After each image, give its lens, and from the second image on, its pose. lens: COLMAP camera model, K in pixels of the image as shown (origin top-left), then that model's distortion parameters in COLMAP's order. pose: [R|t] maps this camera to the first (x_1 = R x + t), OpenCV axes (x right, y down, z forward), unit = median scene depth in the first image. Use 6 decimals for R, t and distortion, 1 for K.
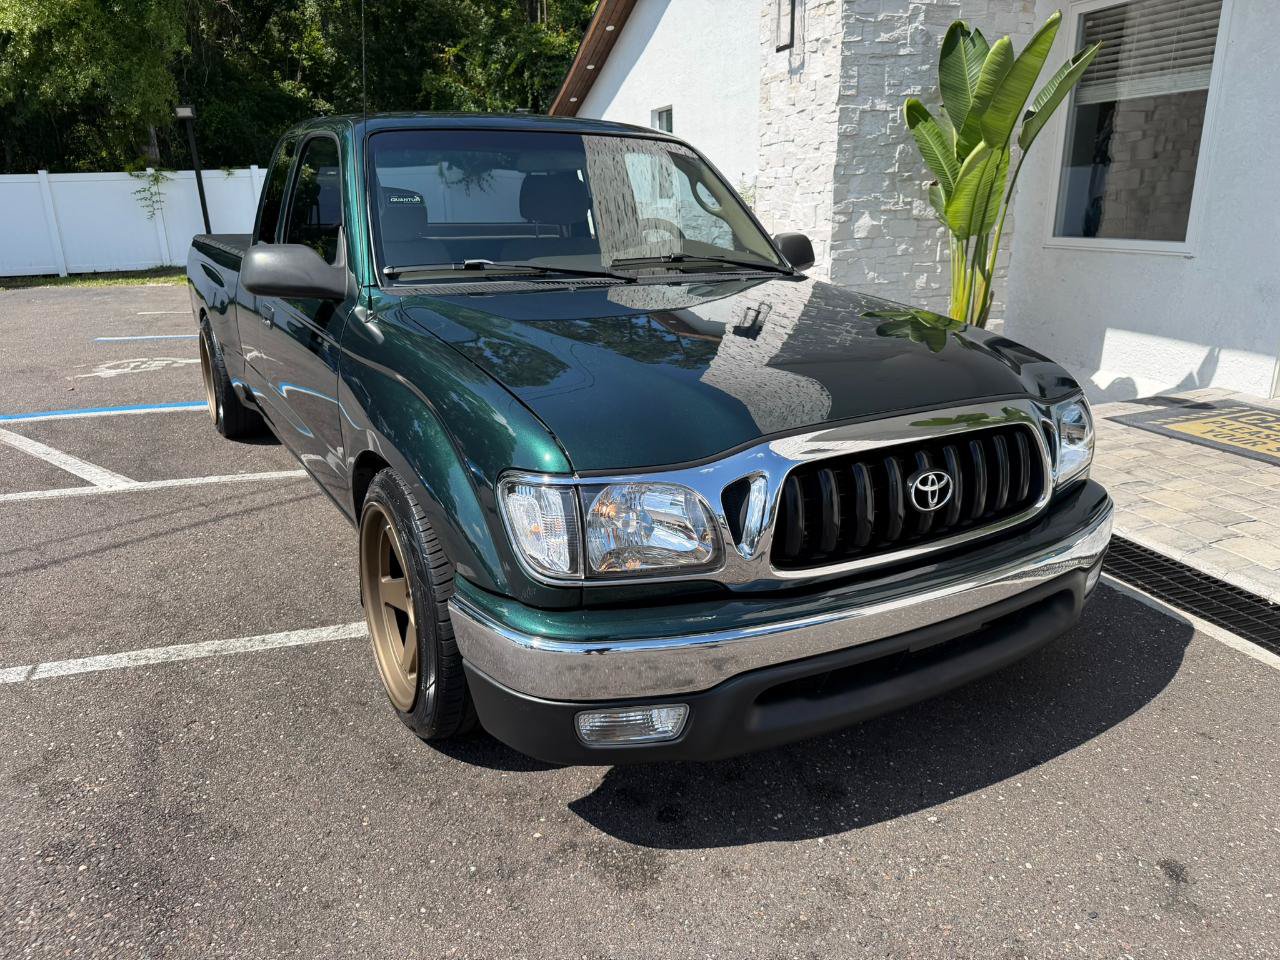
lens RADIAL K [[913.0, 0, 643.4], [0, 913.0, 489.8], [0, 0, 1]] dist [-0.000887, -0.008822]
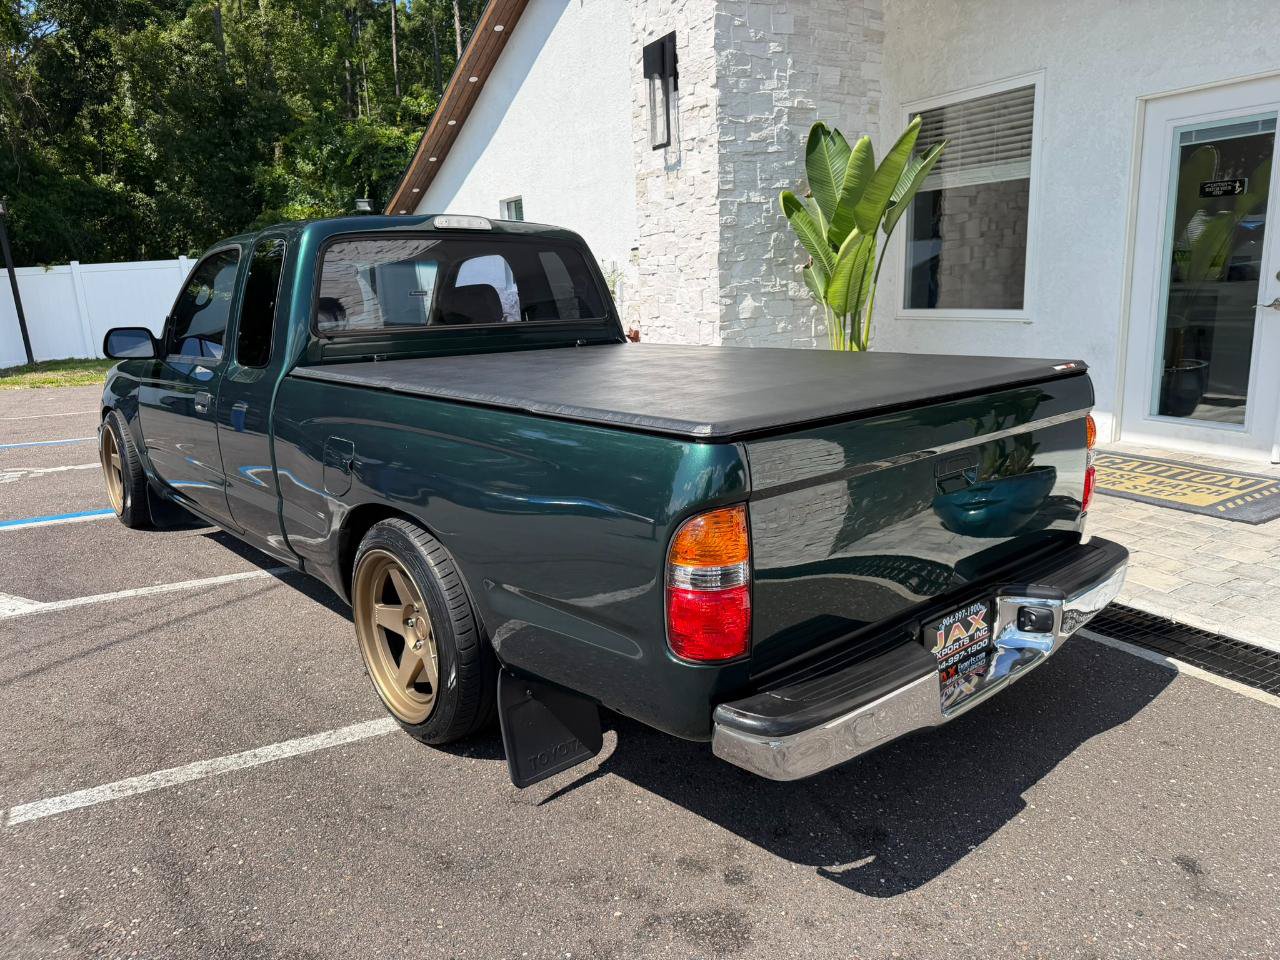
lens RADIAL K [[910.8, 0, 631.7], [0, 910.8, 488.0], [0, 0, 1]] dist [0.001837, -0.005671]
pose [[0.984770, -0.066100, 0.160806, -0.092642], [0.079303, 0.993863, -0.077116, -0.005112], [-0.154721, 0.088694, 0.983969, -0.016884]]
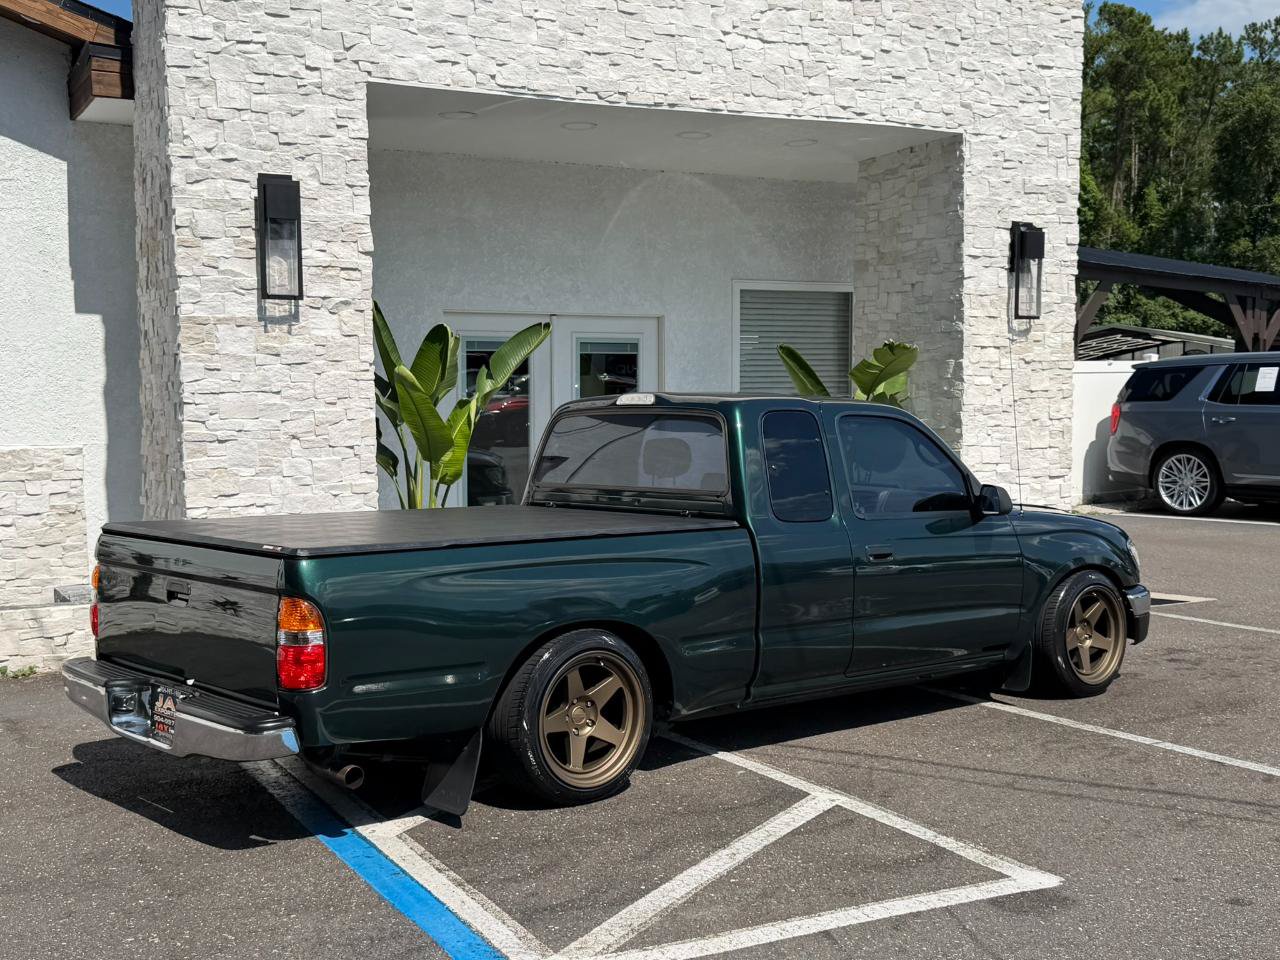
lens RADIAL K [[1511.8, 0, 640.0], [0, 1511.8, 480.0], [0, 0, 1]] dist [0.169708, -0.418844]
pose [[-0.172699, -0.041366, 0.984106, -1.669991], [0.304771, 0.947842, 0.093326, -0.405628], [-0.936637, 0.316044, -0.151085, 1.122895]]
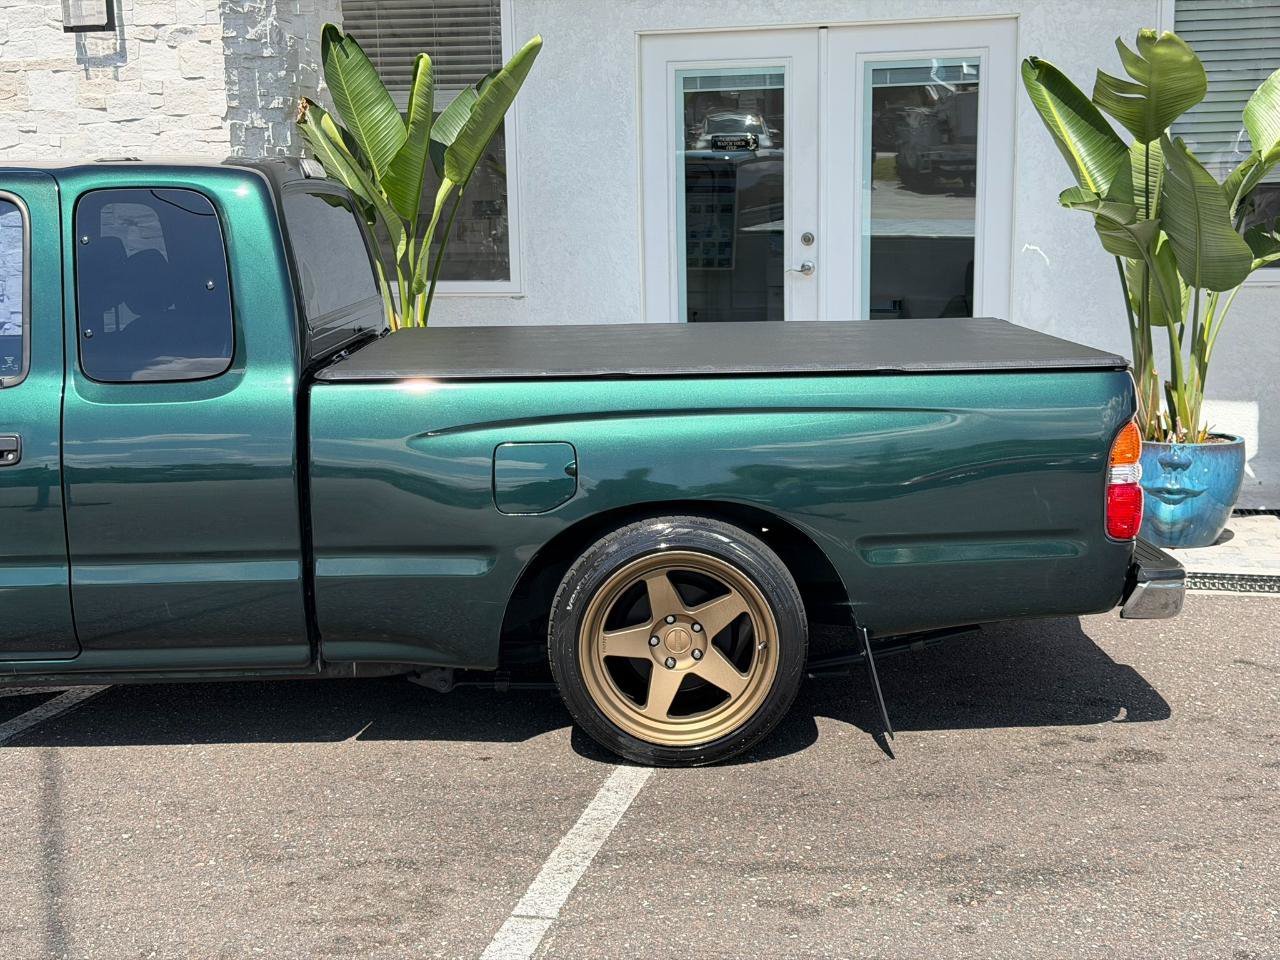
lens RADIAL K [[1780.6, 0, 638.1], [0, 1780.6, 499.4], [0, 0, 1]] dist [0.247701, -0.661676]
pose [[0.516474, -0.152654, 0.842586, -0.962997], [0.271687, 0.962354, 0.007819, -0.061161], [-0.812059, 0.224881, 0.538505, 0.034374]]
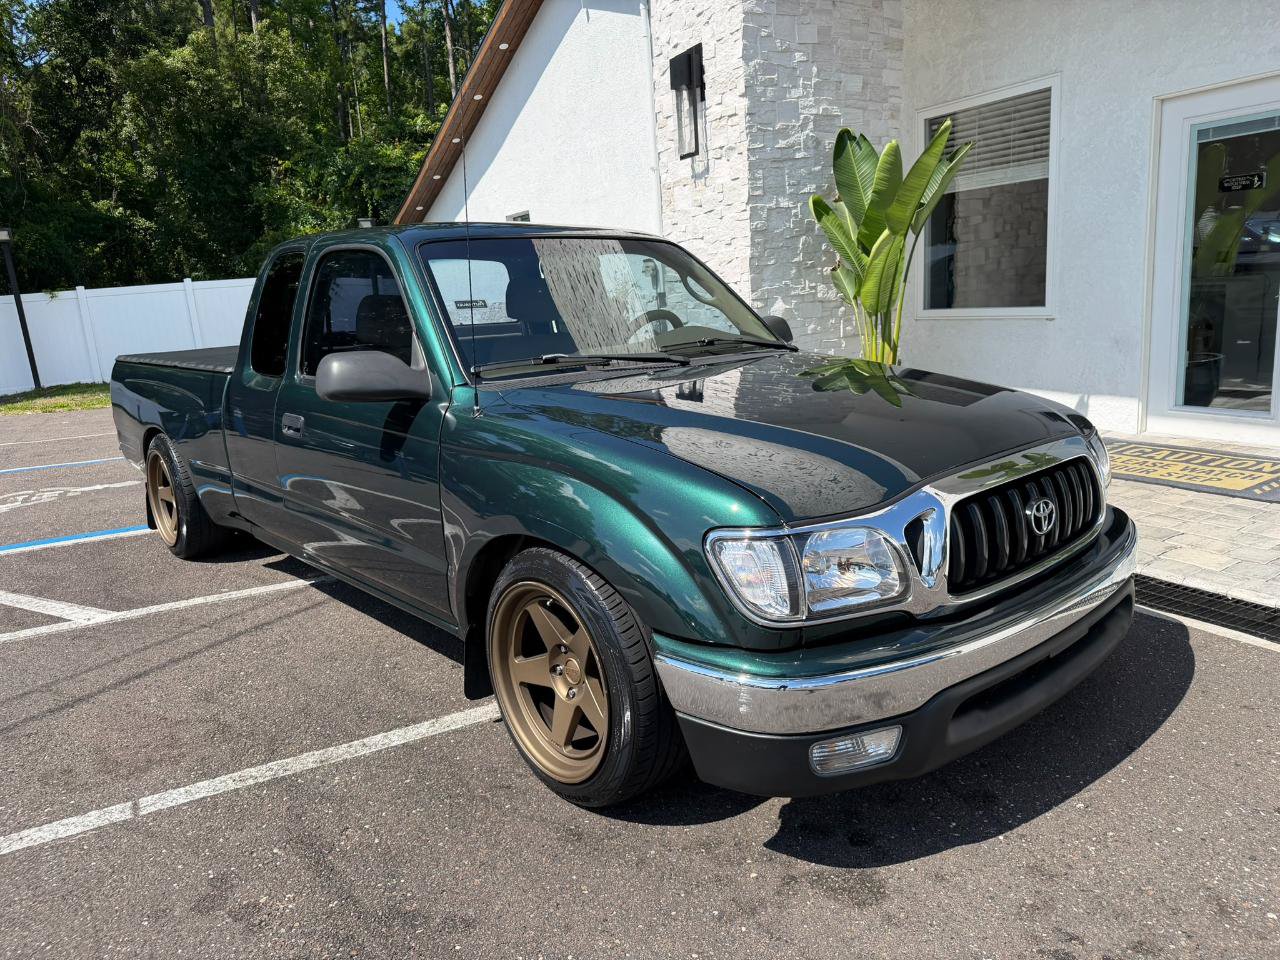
lens RADIAL K [[911.7, 0, 633.4], [0, 911.7, 486.1], [0, 0, 1]] dist [-0.000773, -0.003489]
pose [[0.981505, -0.088498, 0.169751, -0.156517], [0.105392, 0.990051, -0.093224, 0.006126], [-0.159812, 0.109390, 0.981068, -0.026245]]
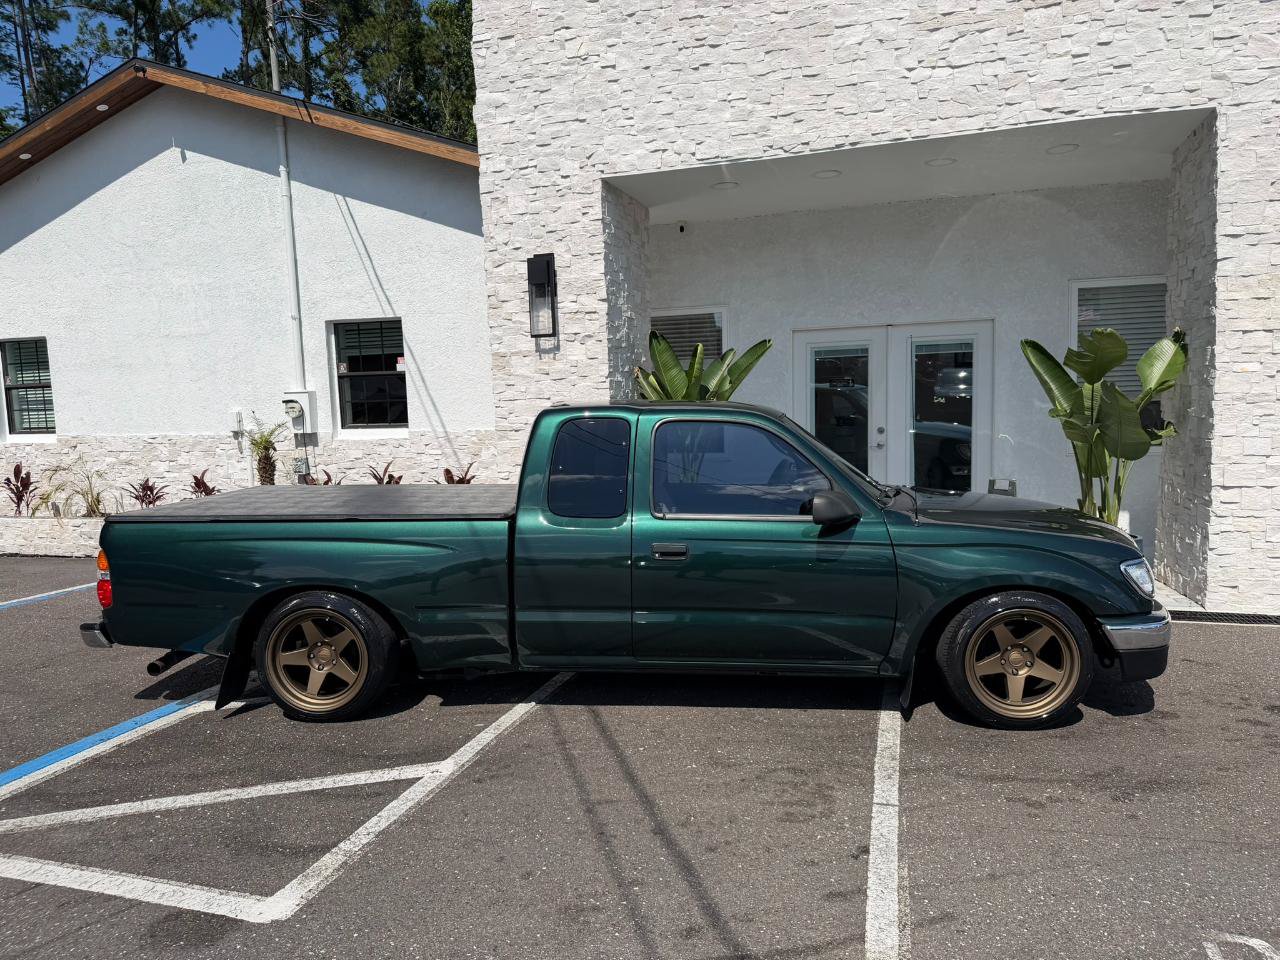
lens RADIAL K [[899.0, 0, 631.2], [0, 899.0, 485.4], [0, 0, 1]] dist [0.076069, -0.112561]
pose [[0.582111, -0.089945, 0.808120, -1.048757], [0.268529, 0.959366, -0.086650, -0.133029], [-0.767489, 0.267444, 0.582610, 0.192637]]
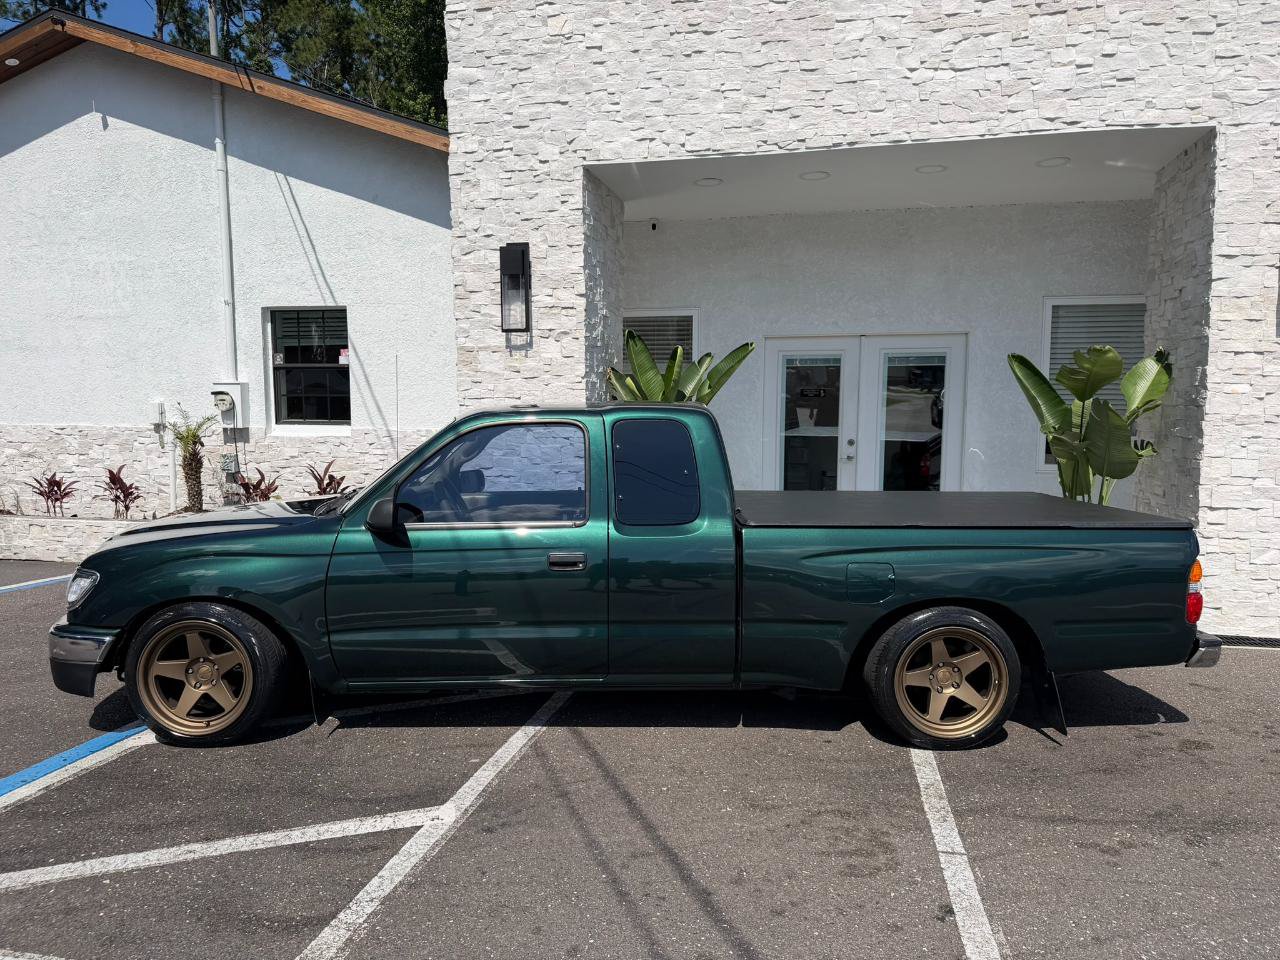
lens RADIAL K [[896.9, 0, 639.0], [0, 896.9, 491.2], [0, 0, 1]] dist [0.062382, -0.083060]
pose [[0.500872, -0.076492, 0.862135, -1.025712], [0.254264, 0.965140, -0.062088, -0.167122], [-0.827331, 0.250308, 0.502861, 0.321680]]
